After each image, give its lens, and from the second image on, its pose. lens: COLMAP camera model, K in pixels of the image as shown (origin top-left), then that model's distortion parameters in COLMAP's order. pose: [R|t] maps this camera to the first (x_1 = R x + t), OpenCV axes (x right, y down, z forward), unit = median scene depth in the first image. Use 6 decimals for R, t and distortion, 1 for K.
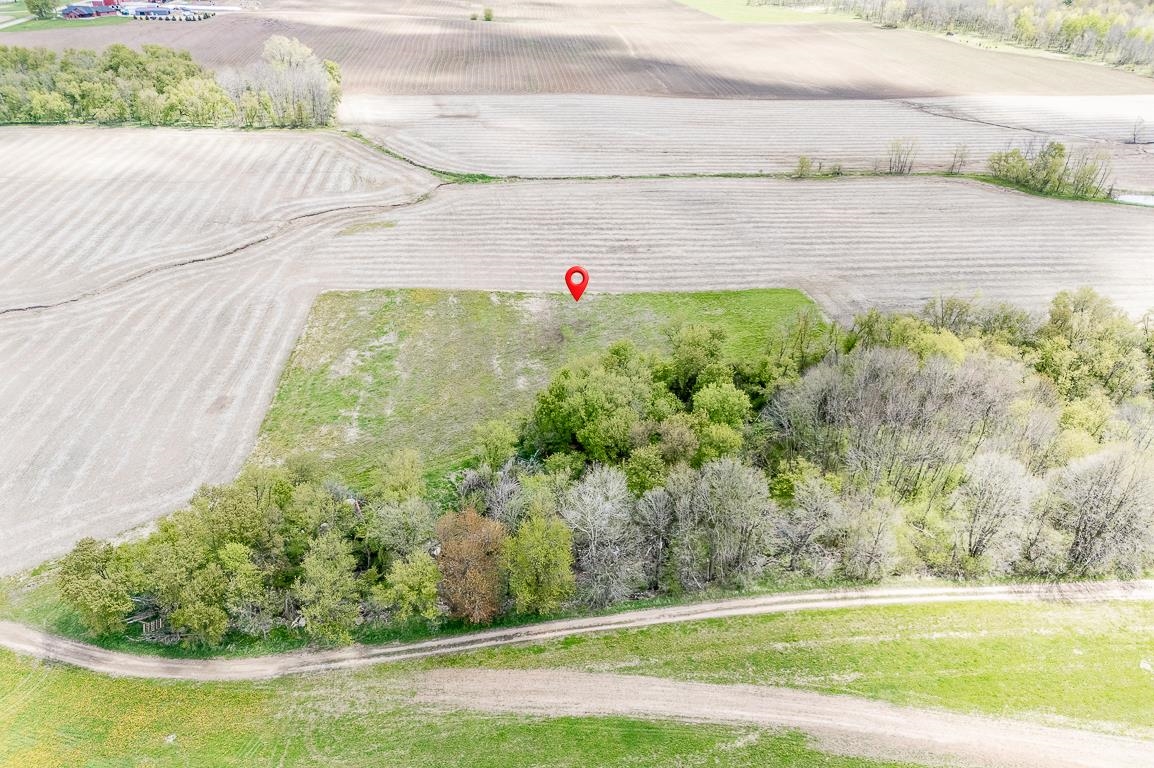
lens RADIAL K [[855.0, 0, 577.2], [0, 855.0, 403.5], [0, 0, 1]] dist [0.070519, -0.068844]
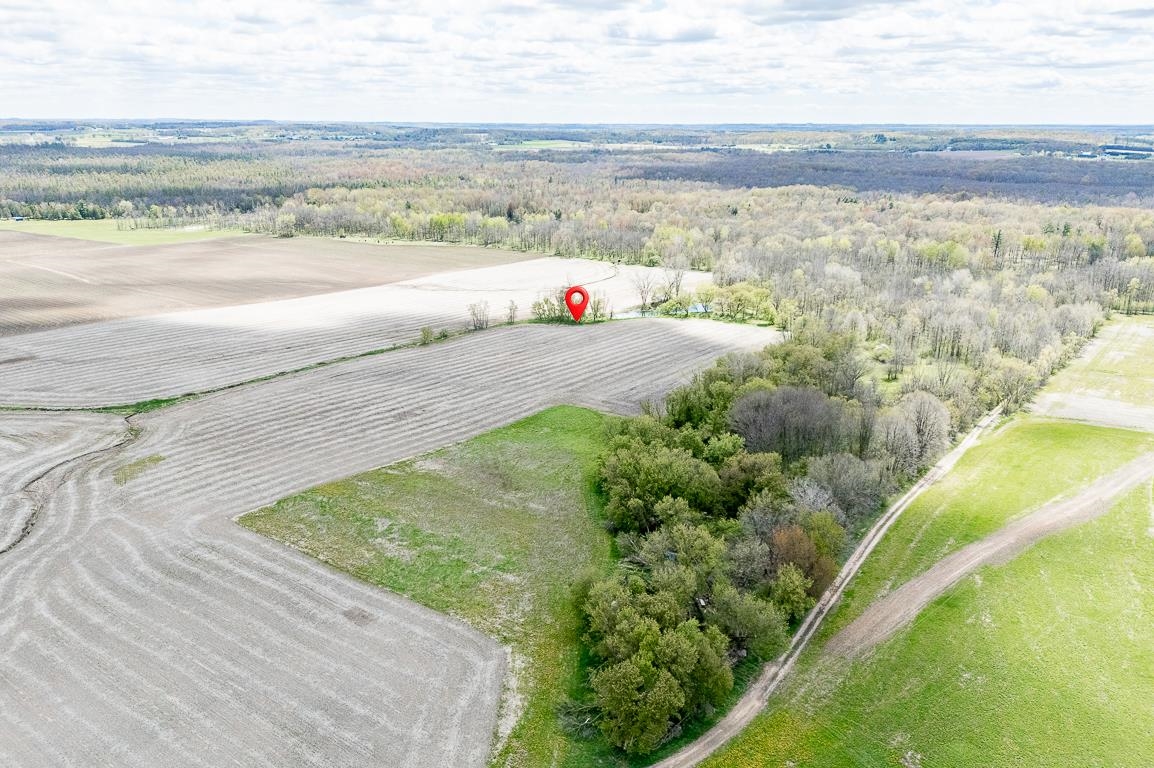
lens RADIAL K [[842.1, 0, 578.3], [0, 842.1, 401.0], [0, 0, 1]] dist [0.094312, -0.106237]
pose [[0.686216, -0.228834, 0.690465, -0.427762], [0.376275, 0.924030, -0.067718, -0.032252], [-0.622514, 0.306274, 0.720189, 0.057984]]
